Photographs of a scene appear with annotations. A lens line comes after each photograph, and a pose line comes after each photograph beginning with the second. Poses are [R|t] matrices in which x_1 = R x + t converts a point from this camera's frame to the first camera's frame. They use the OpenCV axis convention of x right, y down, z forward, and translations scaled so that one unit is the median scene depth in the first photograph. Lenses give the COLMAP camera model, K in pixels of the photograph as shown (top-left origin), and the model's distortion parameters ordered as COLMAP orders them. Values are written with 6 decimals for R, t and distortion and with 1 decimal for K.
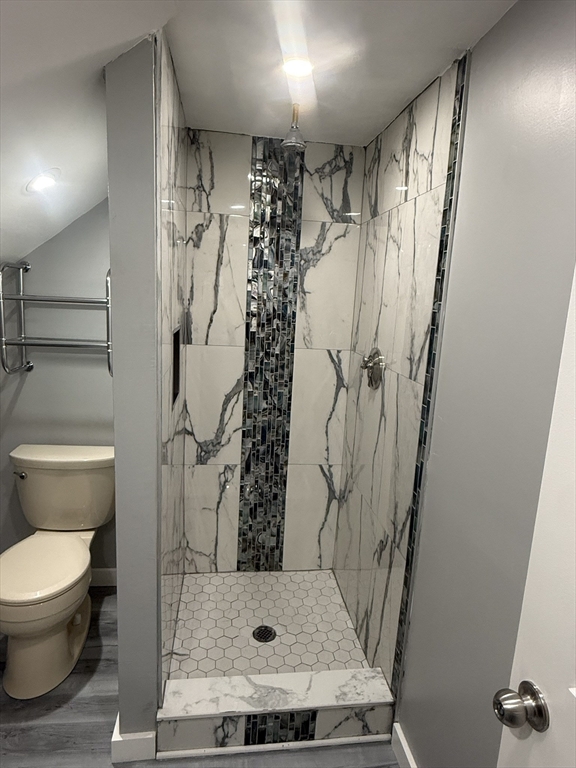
lens RADIAL K [[468.2, 0, 288.0], [0, 468.2, 384.0], [0, 0, 1]] dist [0.001278, -0.000677]
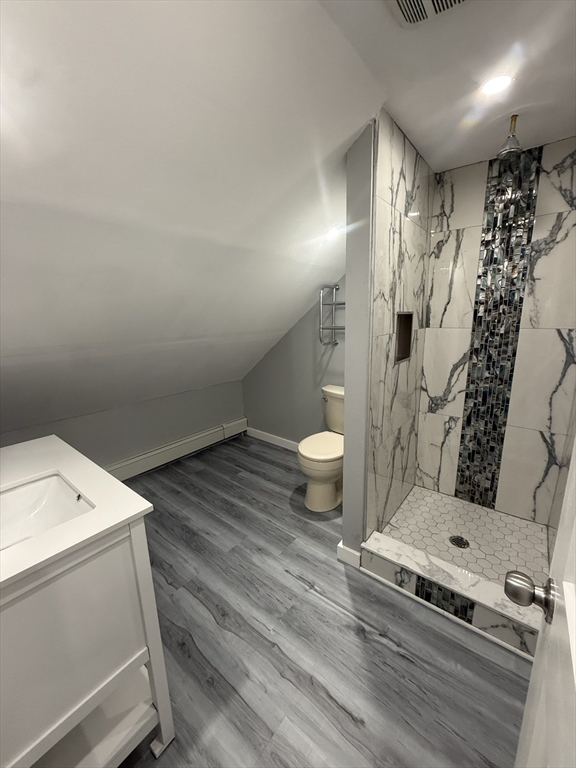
lens RADIAL K [[304.3, 0, 288.0], [0, 304.3, 384.0], [0, 0, 1]] dist [-0.001887, -0.000259]
pose [[0.692555, 0.092598, -0.715397, 0.176878], [-0.076093, 0.995572, 0.055199, 0.069078], [0.717340, 0.016208, 0.696534, 0.034858]]
